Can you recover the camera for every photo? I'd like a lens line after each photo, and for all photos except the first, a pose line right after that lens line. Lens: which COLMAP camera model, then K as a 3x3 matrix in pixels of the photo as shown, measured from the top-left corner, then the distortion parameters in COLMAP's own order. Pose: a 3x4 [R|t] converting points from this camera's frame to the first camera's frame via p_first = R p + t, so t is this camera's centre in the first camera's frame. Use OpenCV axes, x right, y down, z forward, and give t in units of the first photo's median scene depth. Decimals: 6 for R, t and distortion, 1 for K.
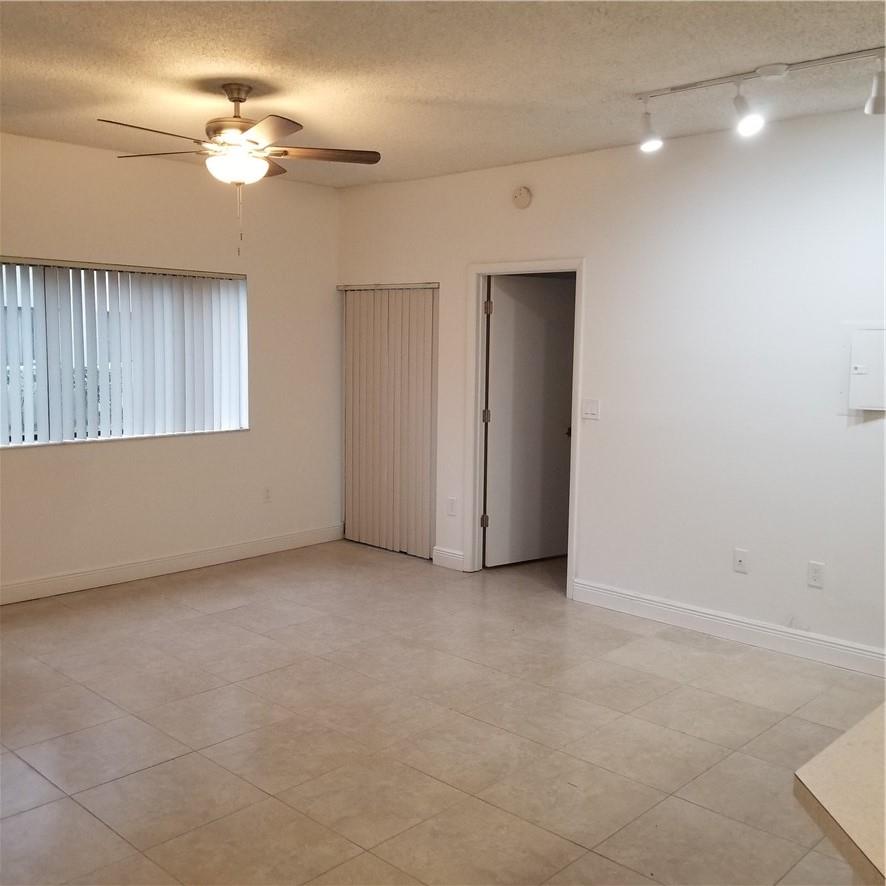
lens RADIAL K [[930.7, 0, 448.2], [0, 930.7, 421.7], [0, 0, 1]] dist [0.141521, -0.294762]
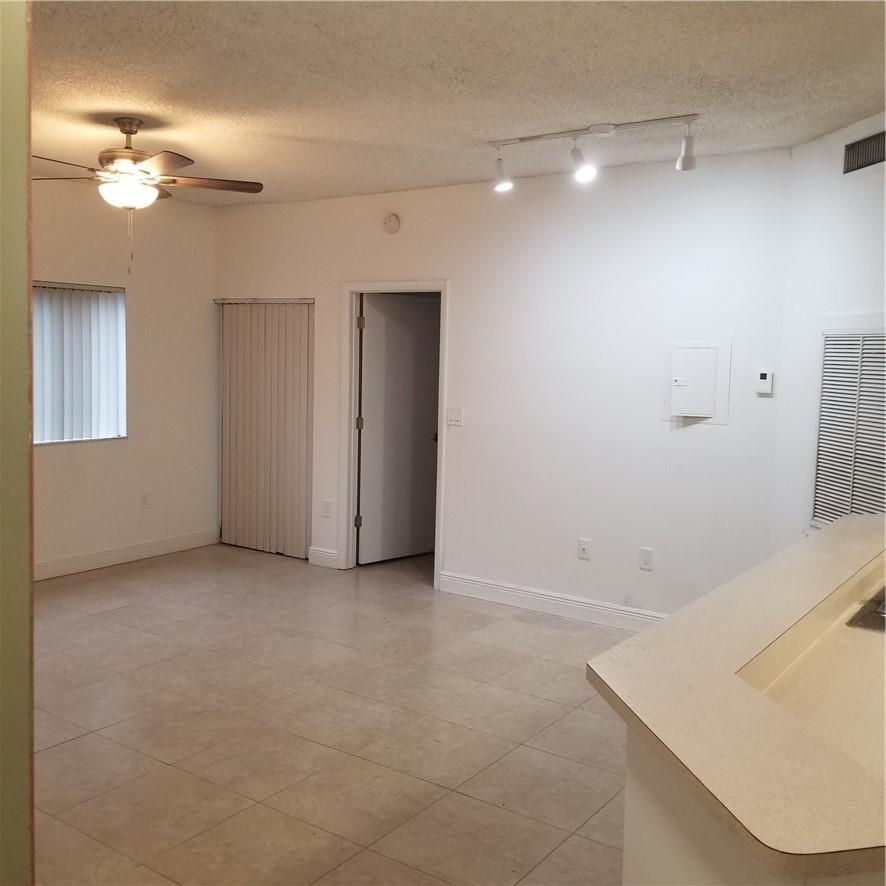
lens RADIAL K [[930.7, 0, 448.2], [0, 930.7, 421.7], [0, 0, 1]] dist [0.141521, -0.294762]
pose [[0.990069, -0.003786, 0.140530, -0.012271], [0.005152, 0.999943, -0.009353, 0.003751], [-0.140486, 0.009984, 0.990032, -0.109584]]
